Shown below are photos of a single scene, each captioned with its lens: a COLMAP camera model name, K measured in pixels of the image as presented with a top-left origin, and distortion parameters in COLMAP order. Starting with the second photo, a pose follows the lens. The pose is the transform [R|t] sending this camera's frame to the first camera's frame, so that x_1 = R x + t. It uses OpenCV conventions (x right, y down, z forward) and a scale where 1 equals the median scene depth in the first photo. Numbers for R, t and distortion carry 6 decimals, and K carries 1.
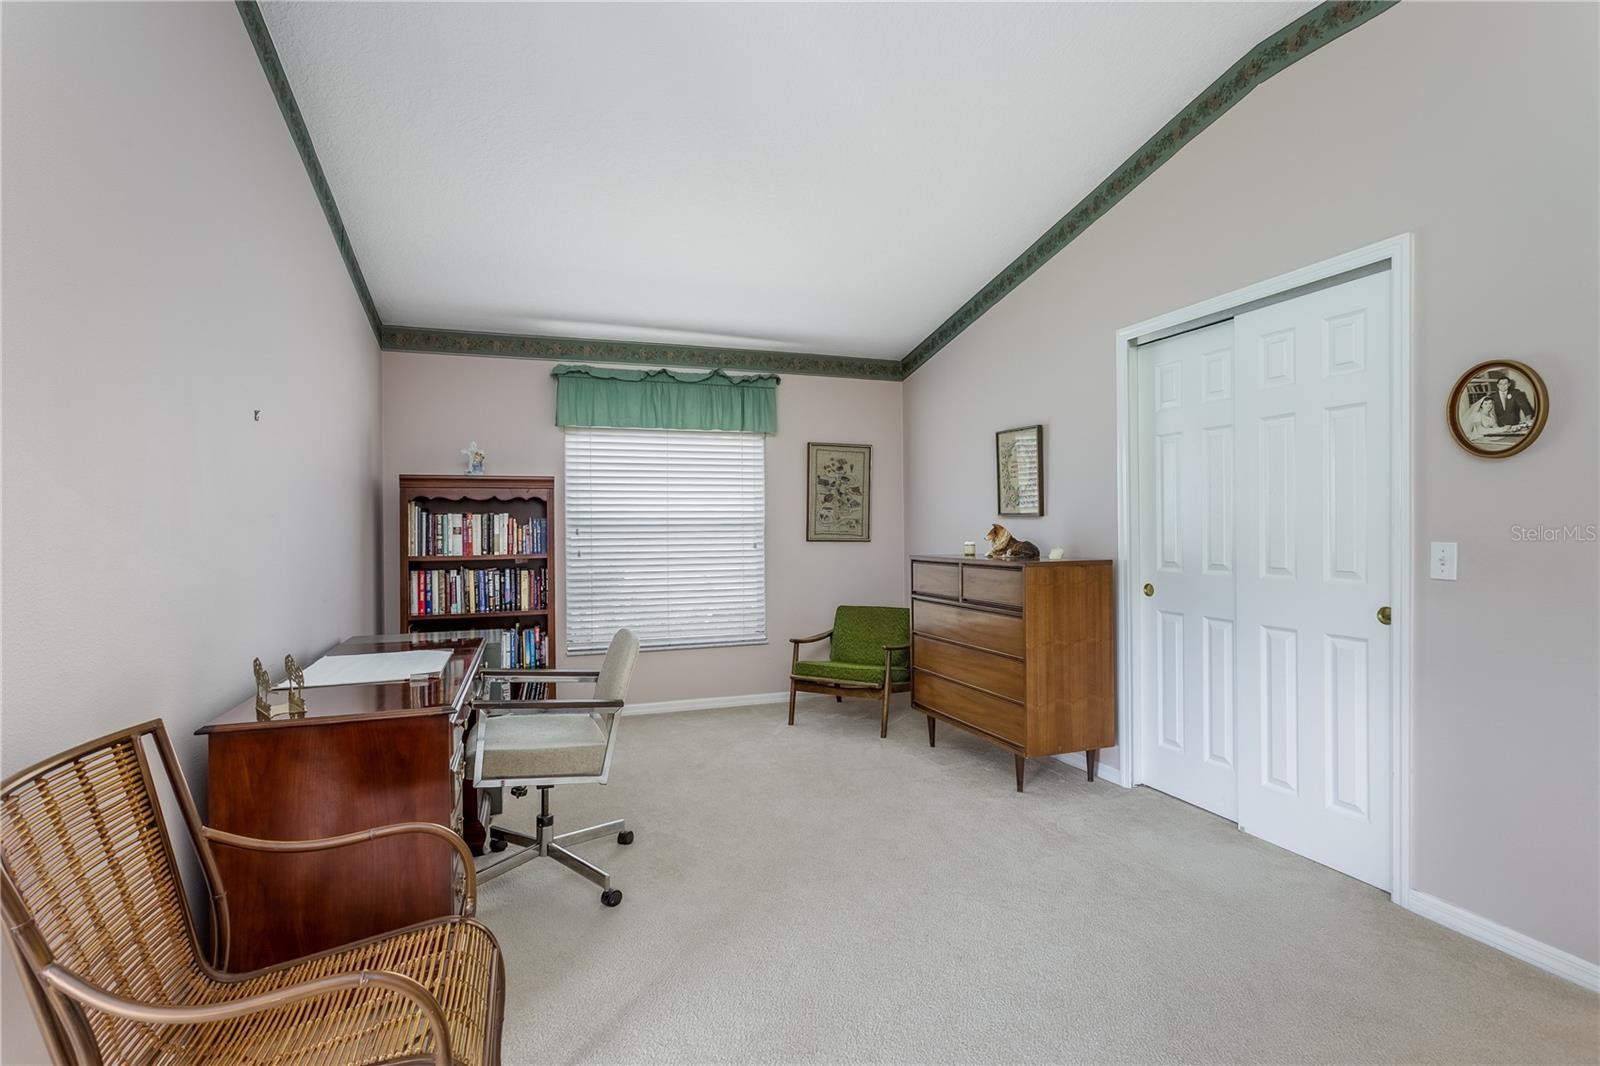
lens RADIAL K [[771.4, 0, 800.0], [0, 771.4, 533.0], [0, 0, 1]] dist [-0.001085, -0.000815]
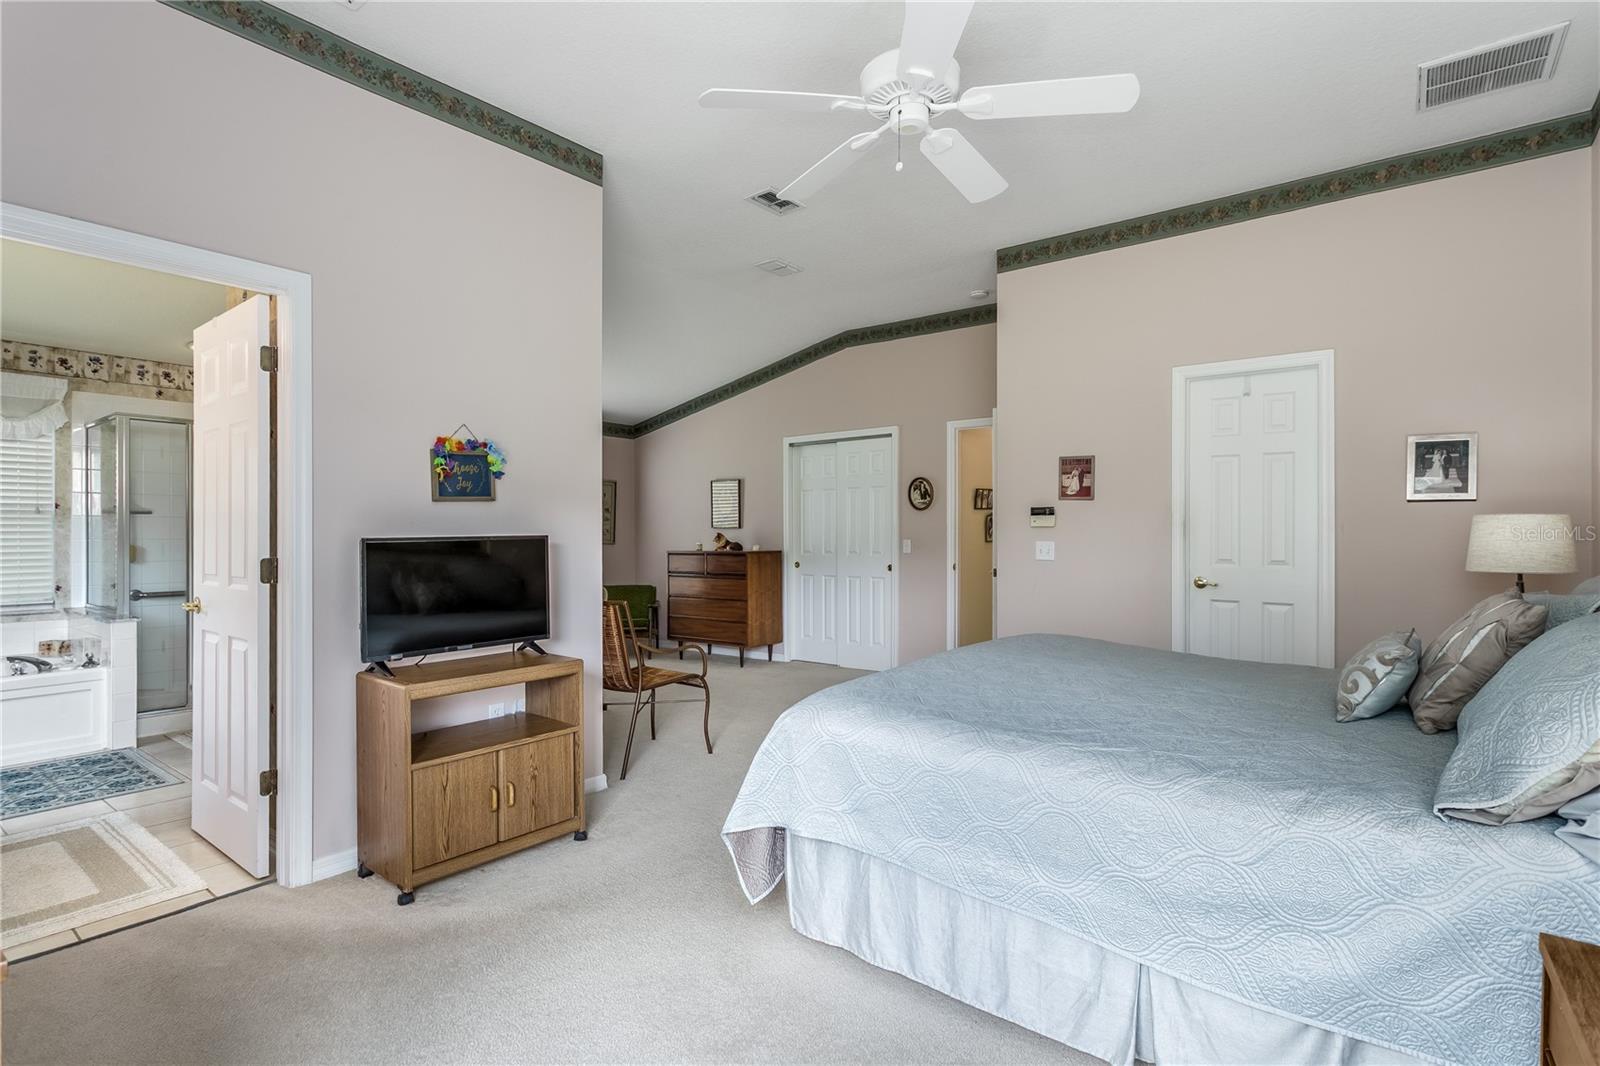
lens RADIAL K [[771.4, 0, 800.0], [0, 771.4, 533.0], [0, 0, 1]] dist [-0.001085, -0.000815]
pose [[0.856314, 0.005269, 0.516429, -0.627112], [0.000483, 0.999939, -0.011004, 0.012043], [-0.516456, 0.009672, 0.856259, -0.796738]]
